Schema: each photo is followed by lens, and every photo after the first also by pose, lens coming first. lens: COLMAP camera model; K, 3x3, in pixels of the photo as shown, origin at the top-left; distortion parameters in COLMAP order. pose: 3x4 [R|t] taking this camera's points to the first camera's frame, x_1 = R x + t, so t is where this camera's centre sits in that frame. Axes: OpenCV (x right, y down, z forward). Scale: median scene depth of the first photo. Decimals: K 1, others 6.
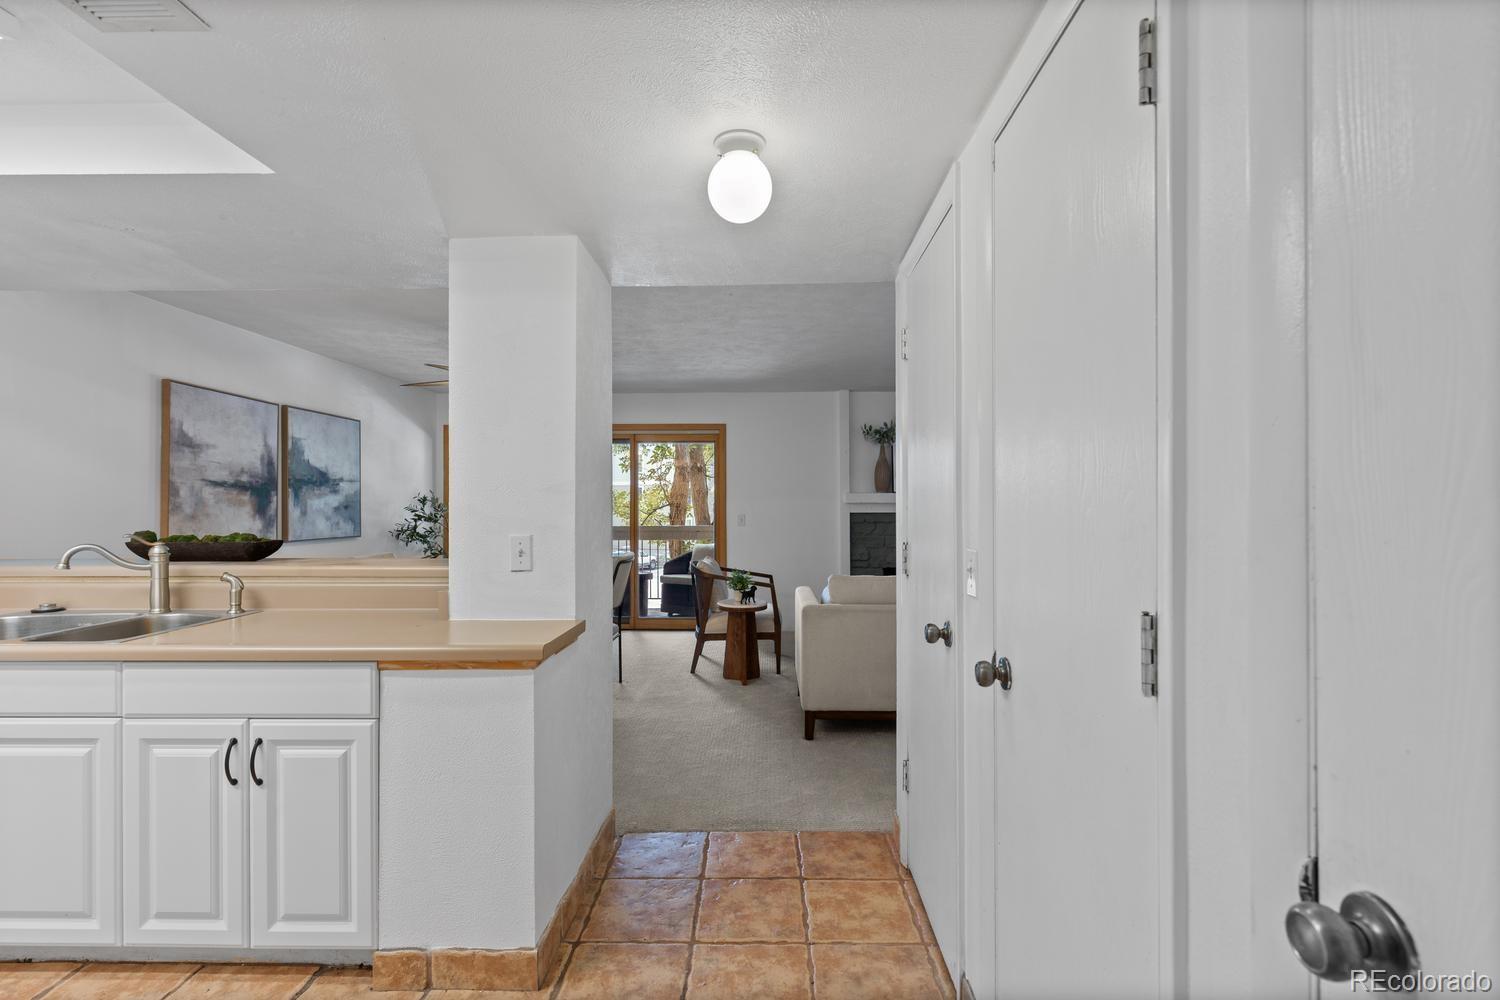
lens RADIAL K [[678.3, 0, 756.1], [0, 678.3, 500.9], [0, 0, 1]] dist [0.002258, -0.001478]
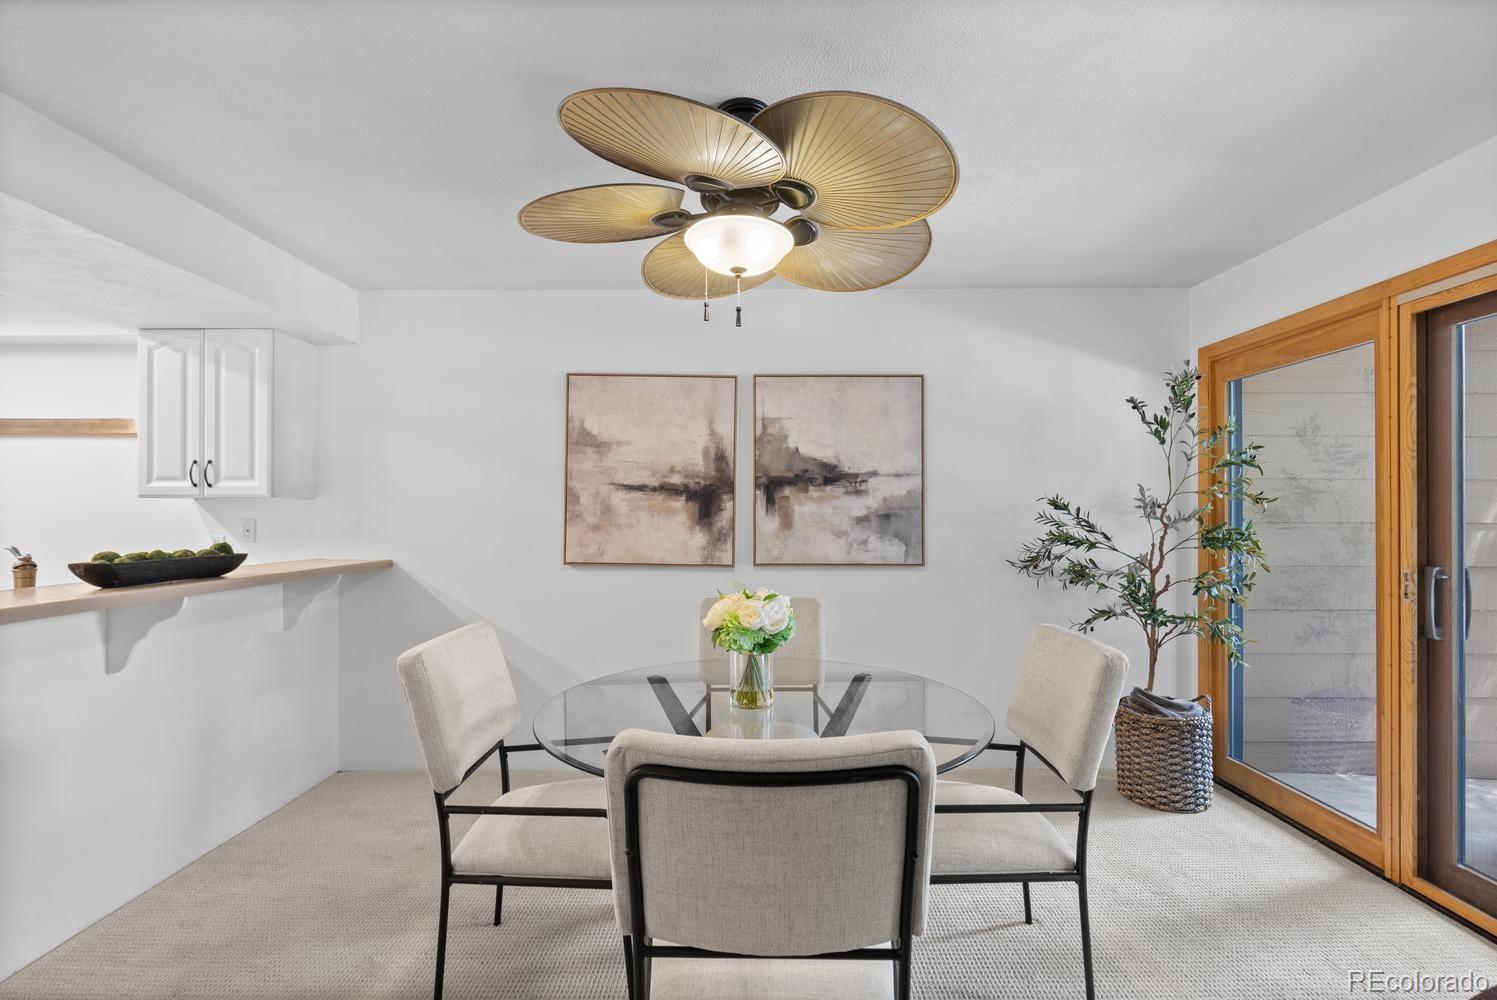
lens RADIAL K [[677.0, 0, 747.3], [0, 677.0, 509.0], [0, 0, 1]] dist [0.002258, -0.001478]
pose [[0.015780, -0.003816, -0.999868, 0.027326], [0.007148, 0.999968, -0.003703, 0.004342], [0.999850, -0.007088, 0.015807, 1.056157]]
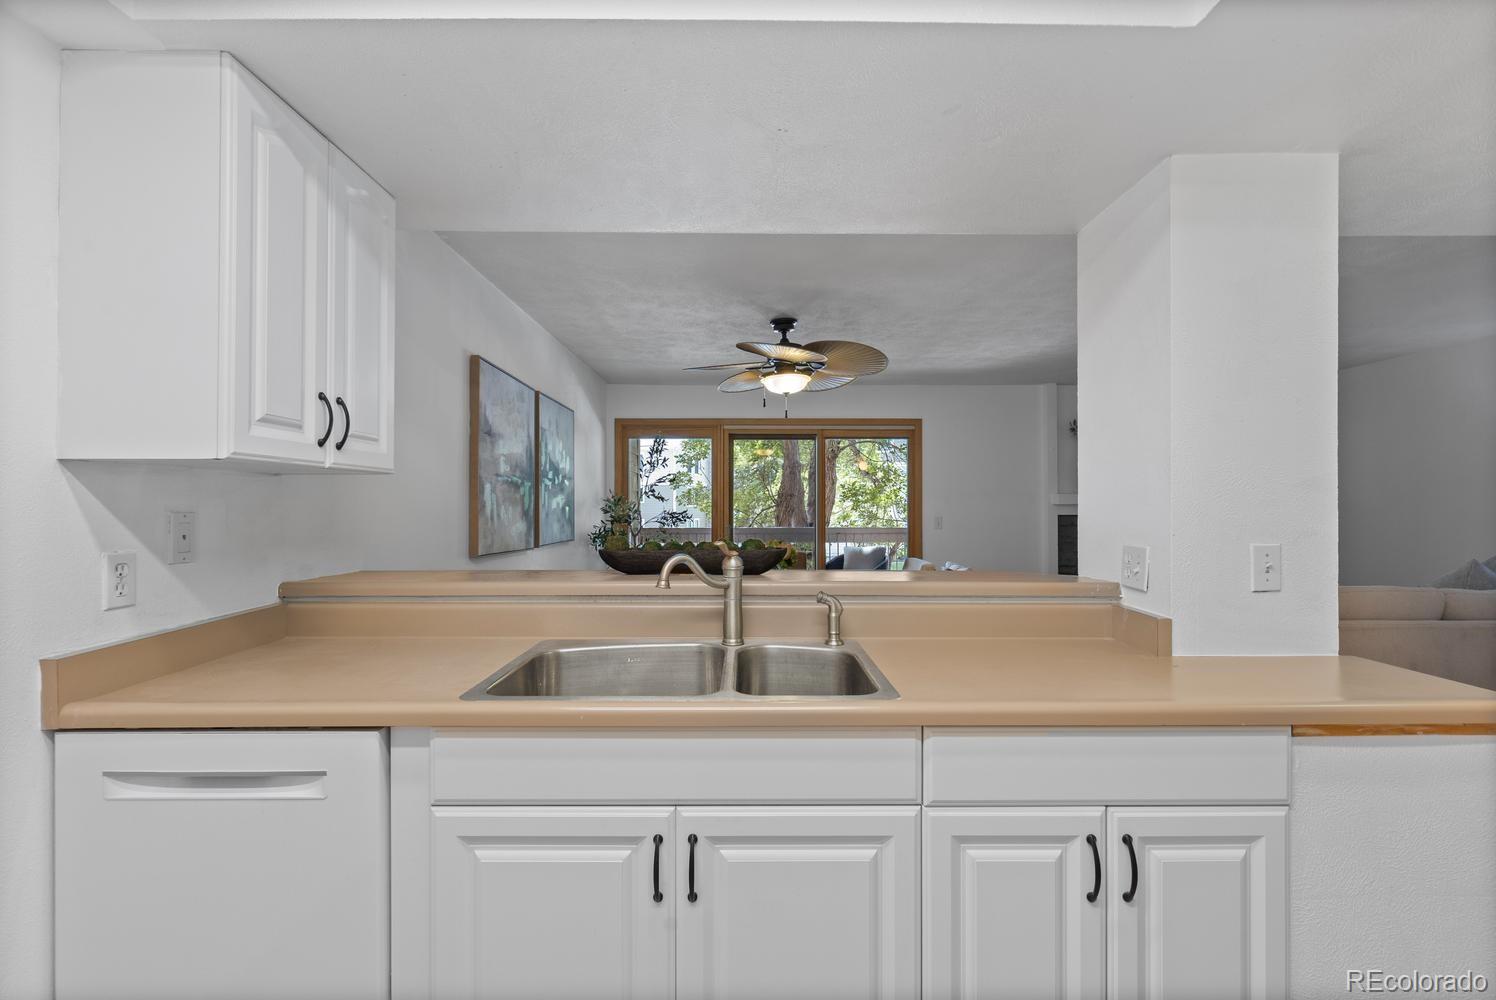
lens RADIAL K [[676.5, 0, 752.0], [0, 676.5, 500.8], [0, 0, 1]] dist [0.002258, -0.001478]
pose [[0.999636, 0.004042, 0.026680, -0.471550], [-0.003987, 0.999990, -0.002135, 0.002696], [-0.026688, 0.002028, 0.999642, 0.127140]]
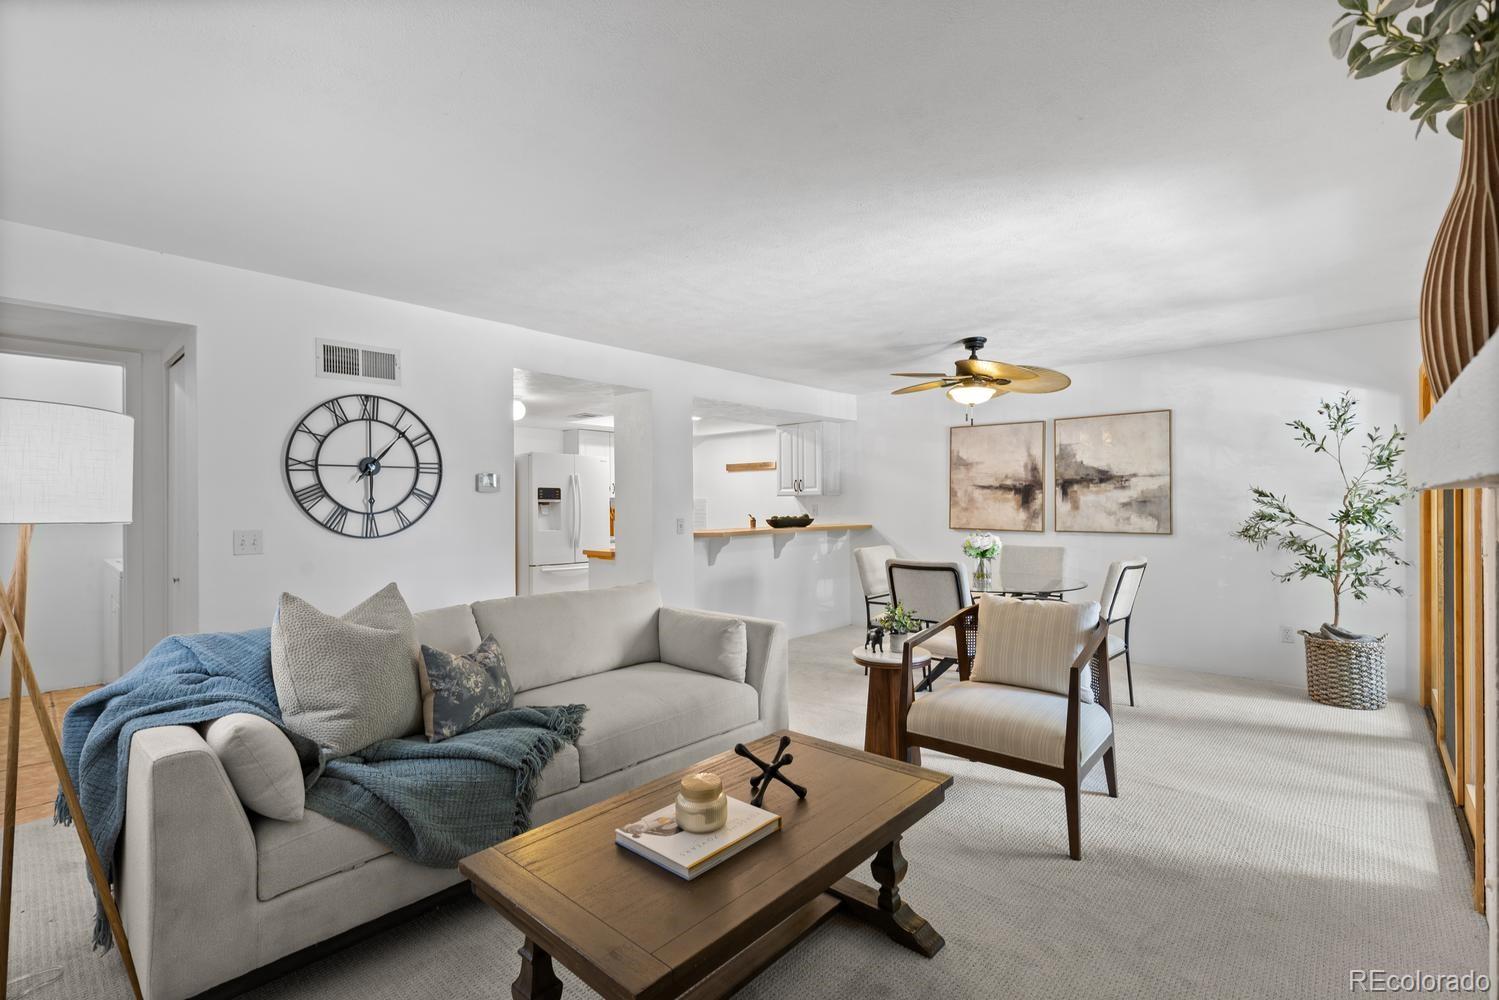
lens RADIAL K [[677.9, 0, 746.1], [0, 677.9, 503.5], [0, 0, 1]] dist [0.002258, -0.001478]
pose [[-0.661523, 0.006835, -0.749894, 0.633226], [0.013378, 0.999907, -0.002688, 0.006965], [0.749806, -0.011811, -0.661552, 1.494916]]
